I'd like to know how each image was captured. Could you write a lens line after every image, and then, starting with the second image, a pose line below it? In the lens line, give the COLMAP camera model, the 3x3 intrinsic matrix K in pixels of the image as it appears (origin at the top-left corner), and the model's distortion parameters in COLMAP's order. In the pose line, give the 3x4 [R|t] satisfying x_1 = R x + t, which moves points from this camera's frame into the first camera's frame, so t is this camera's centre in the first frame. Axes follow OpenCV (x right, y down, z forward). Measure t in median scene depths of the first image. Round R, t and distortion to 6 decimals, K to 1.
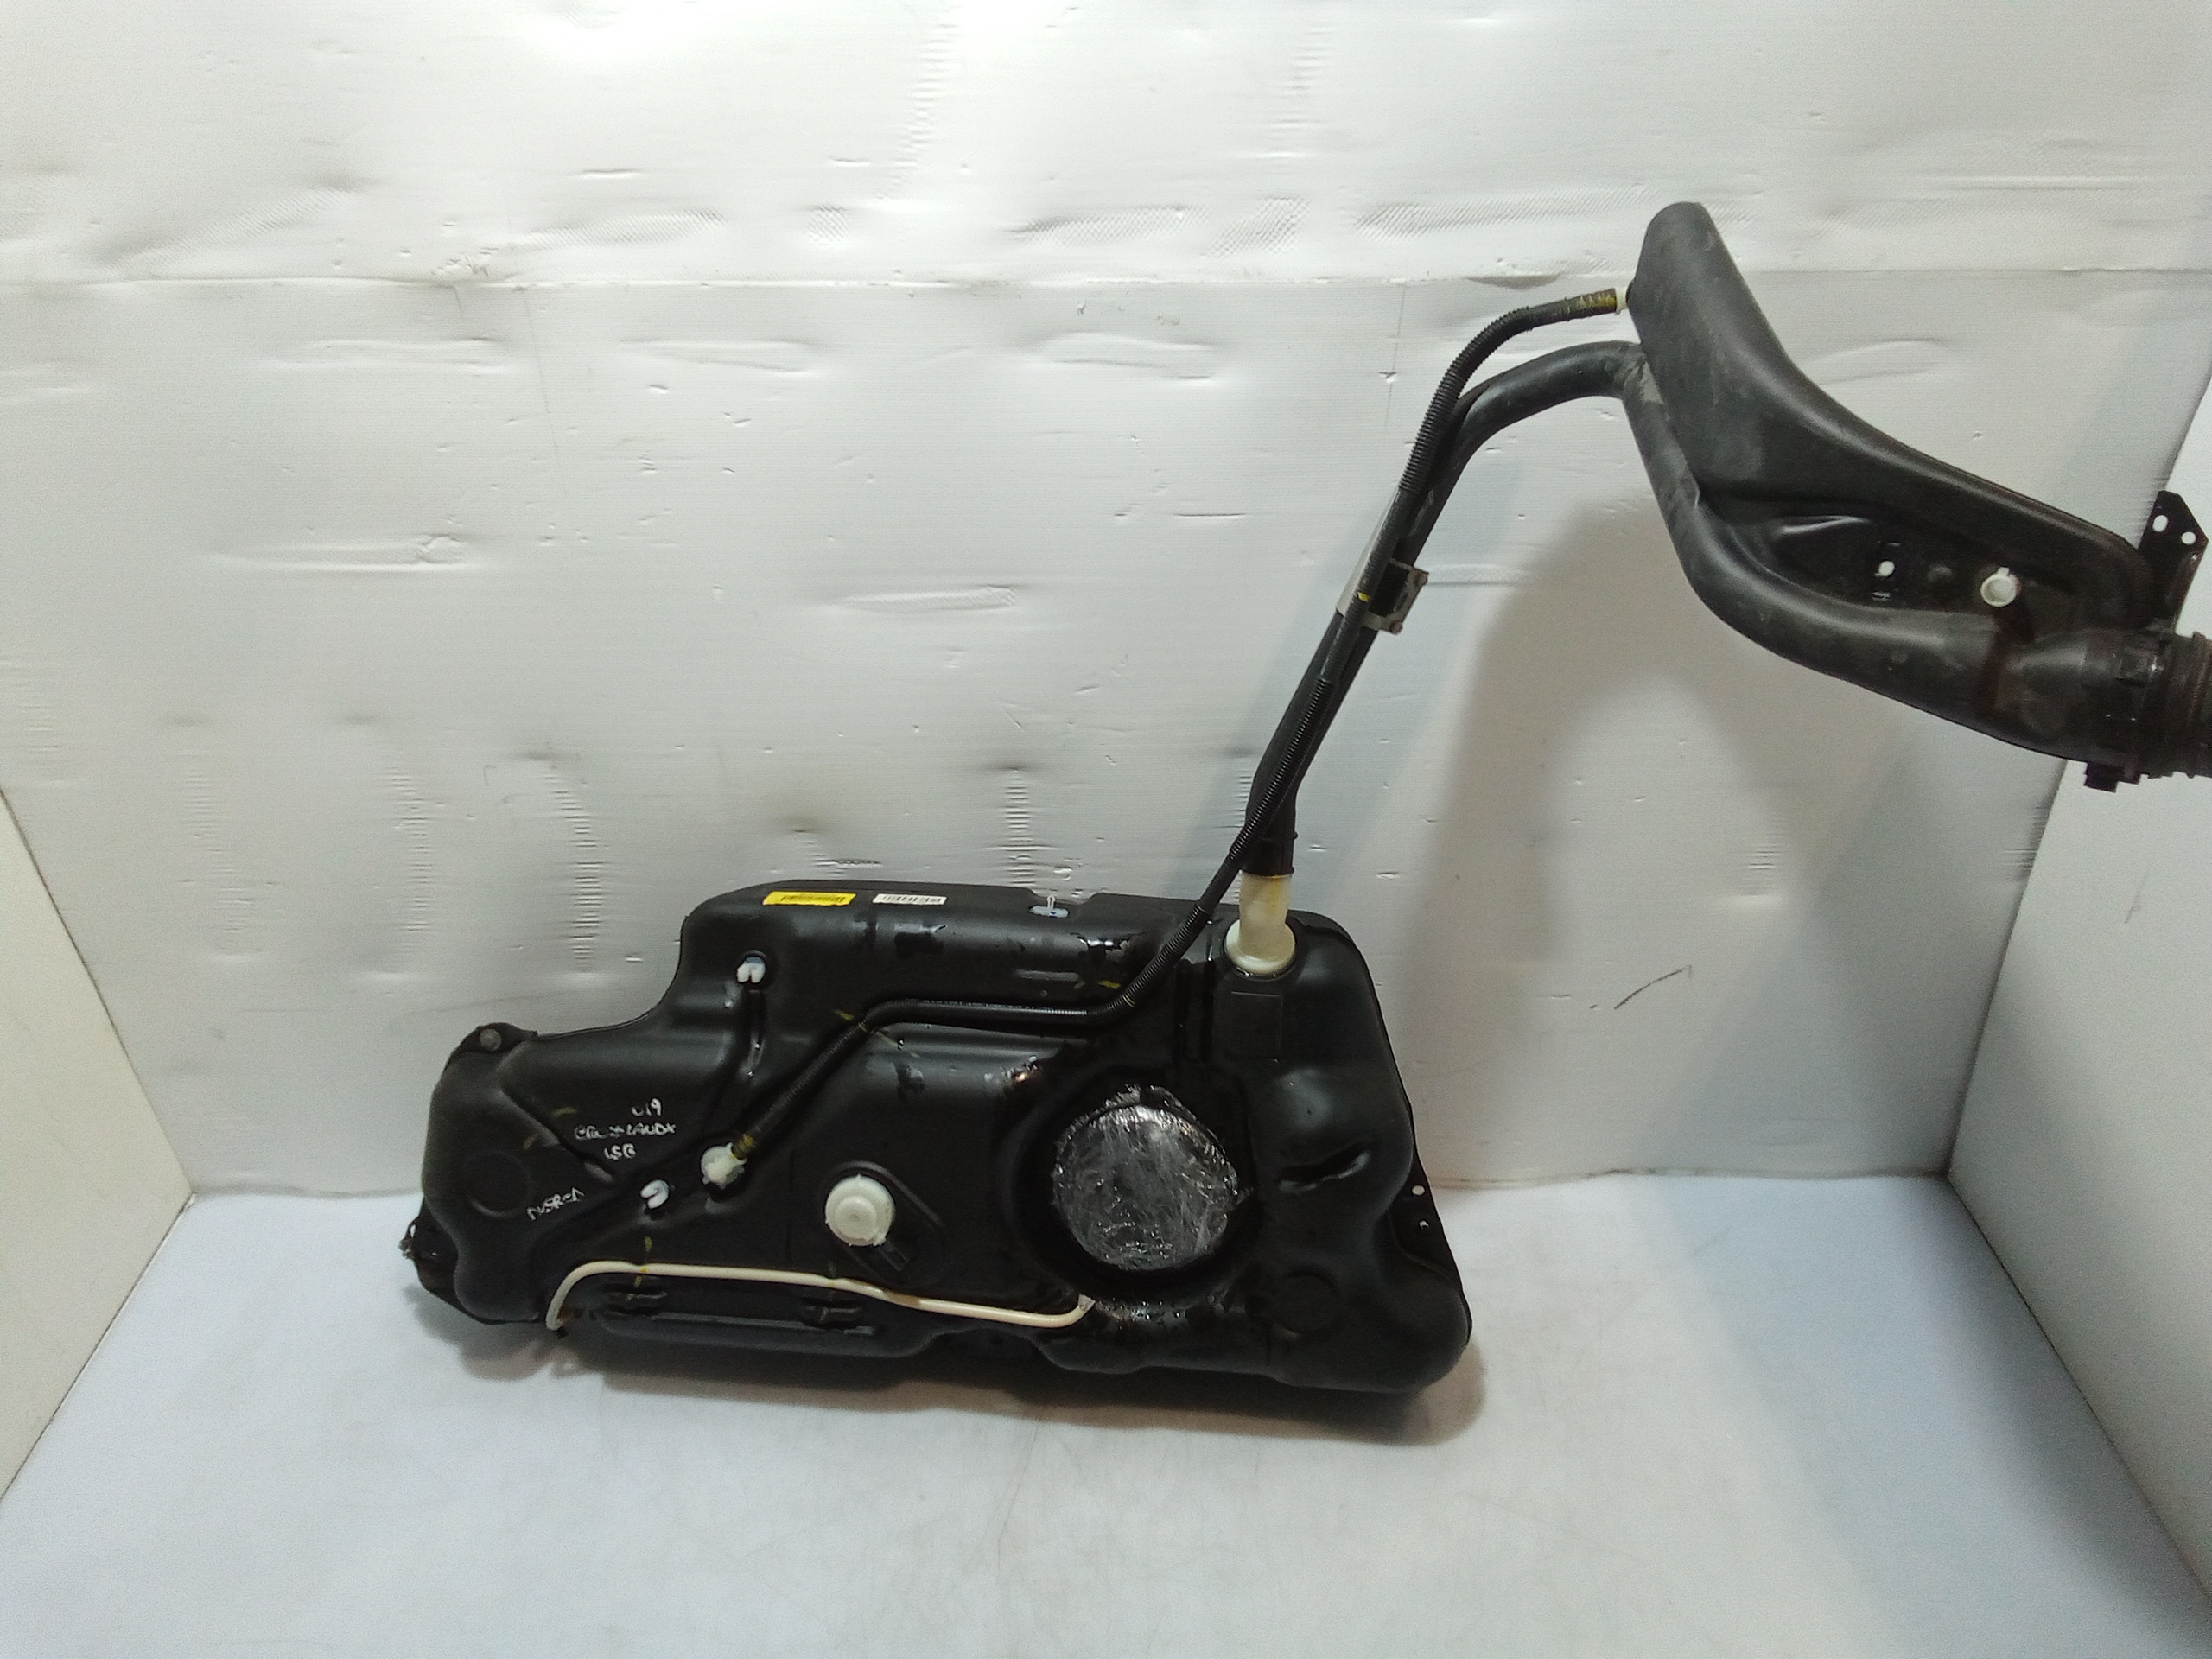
lens RADIAL K [[1512.5, 0, 1106.8], [0, 1512.5, 804.1], [0, 0, 1]] dist [0.057078, -0.072086]
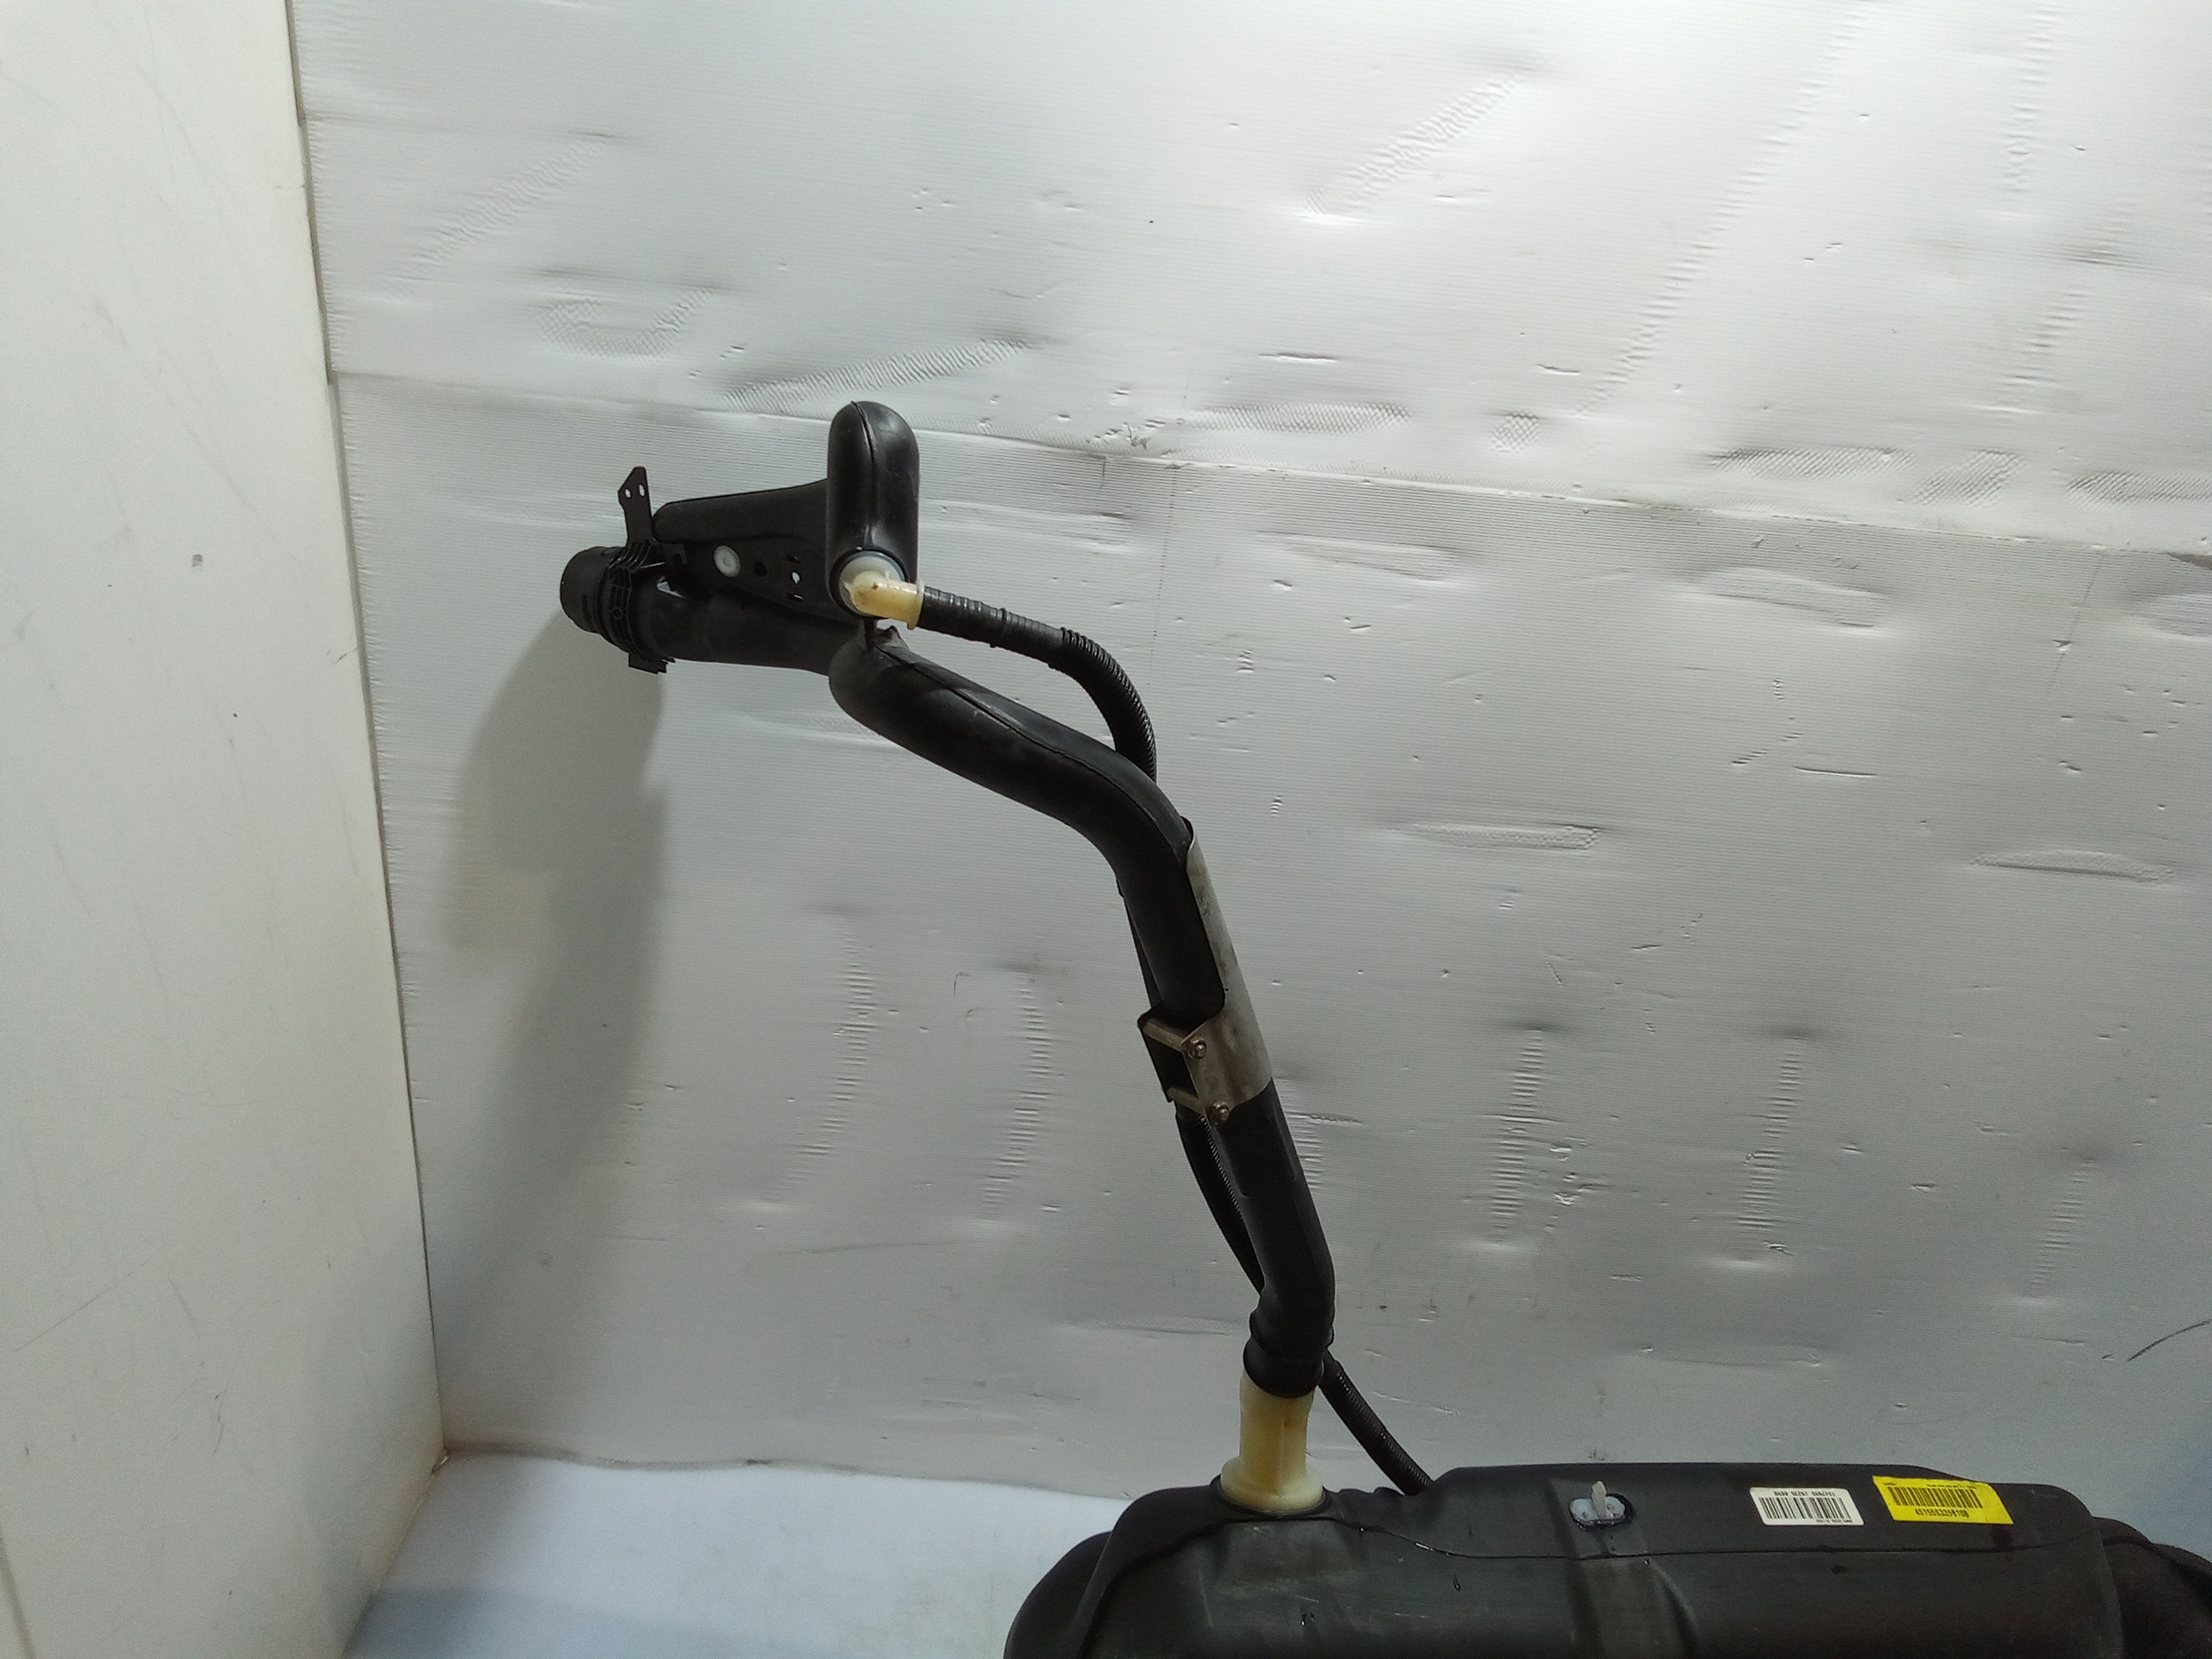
lens RADIAL K [[1512.5, 0, 1111.6], [0, 1512.5, 792.3], [0, 0, 1]] dist [0.057078, -0.072086]
pose [[0.994849, 0.093525, 0.039097, -0.375555], [-0.085200, 0.980446, -0.177388, 0.021398], [-0.054923, 0.173143, 0.983364, 0.108651]]
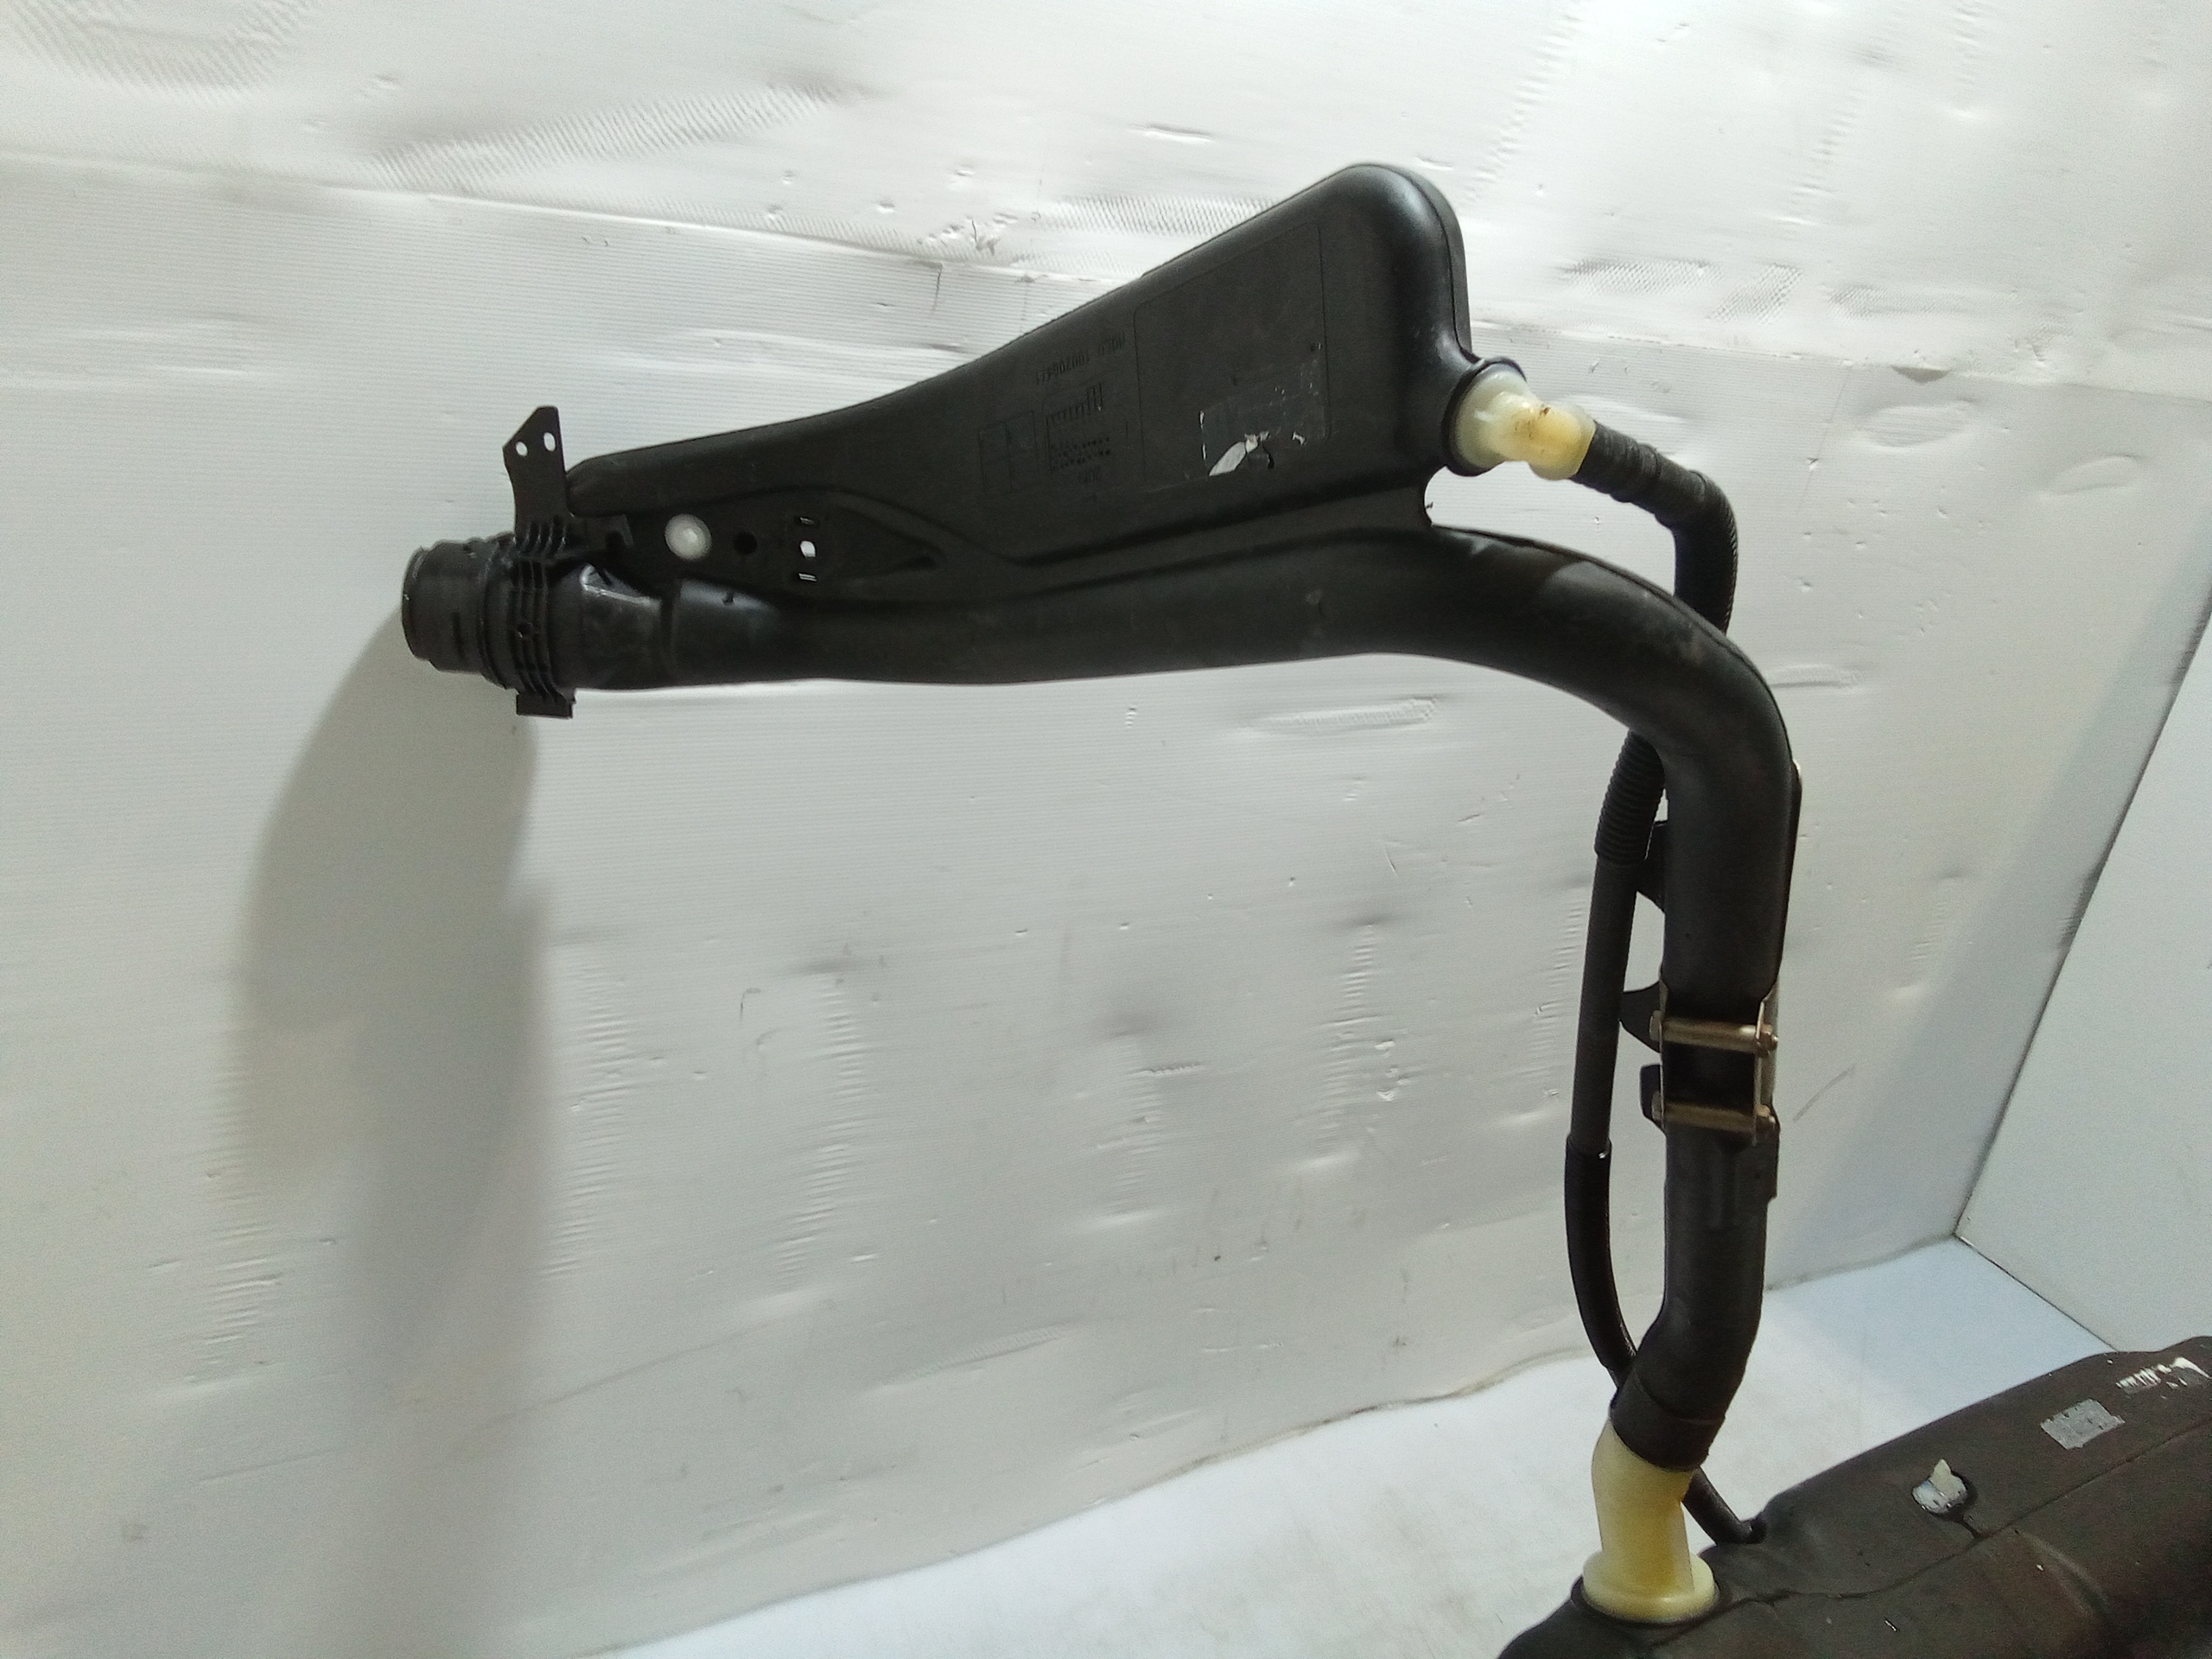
lens RADIAL K [[1512.5, 0, 1116.1], [0, 1512.5, 831.2], [0, 0, 1]] dist [0.057078, -0.072086]
pose [[0.881398, -0.062875, 0.468171, -0.592346], [0.123107, 0.987428, -0.099155, -0.008578], [-0.456051, 0.145030, 0.878057, 0.341828]]
